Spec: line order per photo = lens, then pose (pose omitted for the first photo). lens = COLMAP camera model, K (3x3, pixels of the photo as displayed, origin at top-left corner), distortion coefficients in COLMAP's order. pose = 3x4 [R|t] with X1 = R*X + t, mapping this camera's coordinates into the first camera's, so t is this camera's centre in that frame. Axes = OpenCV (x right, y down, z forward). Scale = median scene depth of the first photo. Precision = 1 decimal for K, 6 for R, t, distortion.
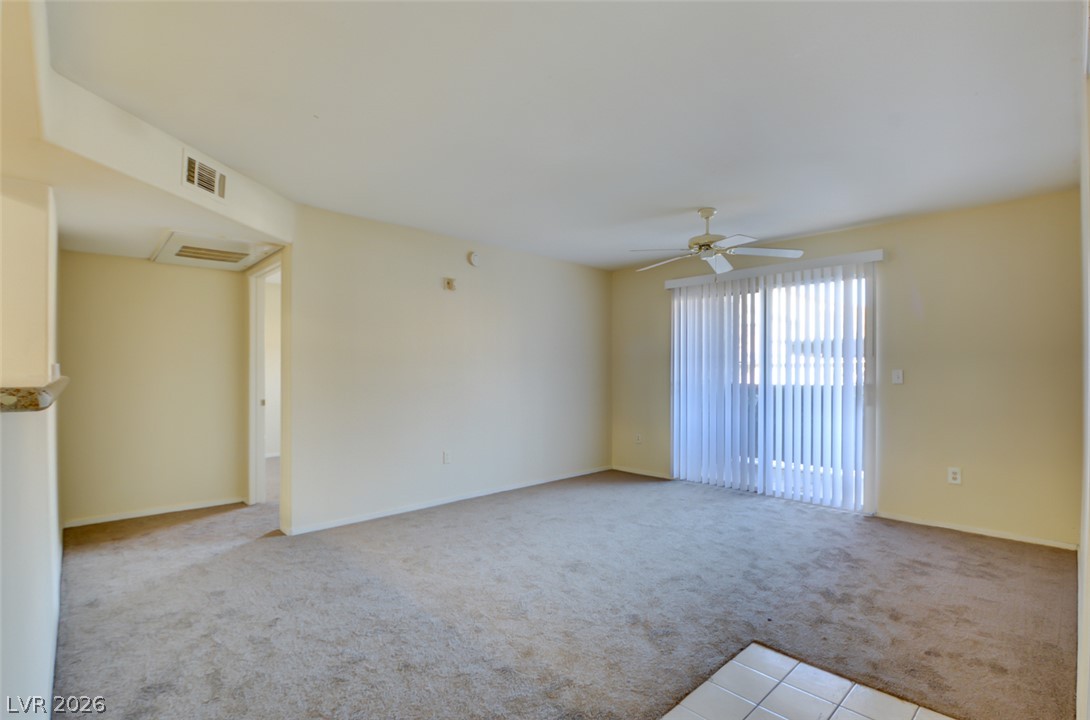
lens RADIAL K [[506.3, 0, 533.4], [0, 506.3, 365.6], [0, 0, 1]] dist [0.001096, -0.000024]
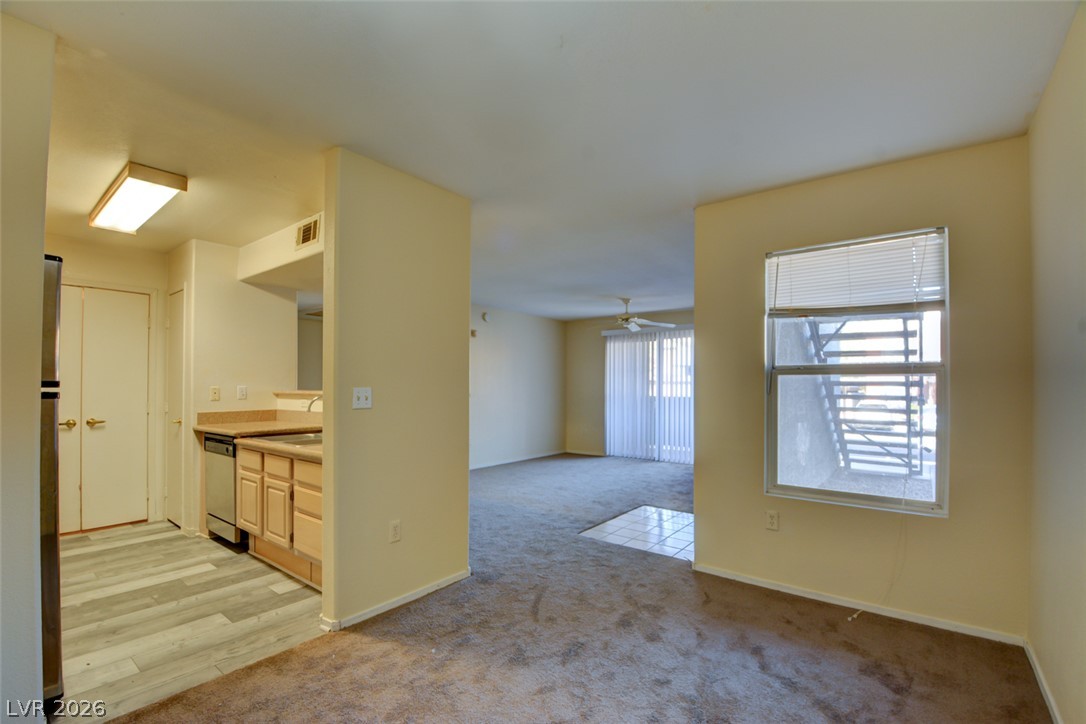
lens RADIAL K [[484.4, 0, 543.2], [0, 484.4, 374.1], [0, 0, 1]] dist [-0.028153, -0.000543]
pose [[0.987733, 0.006724, 0.156006, -0.184175], [-0.003925, 0.999826, -0.018247, -0.004488], [-0.156101, 0.017411, 0.987588, -0.551602]]
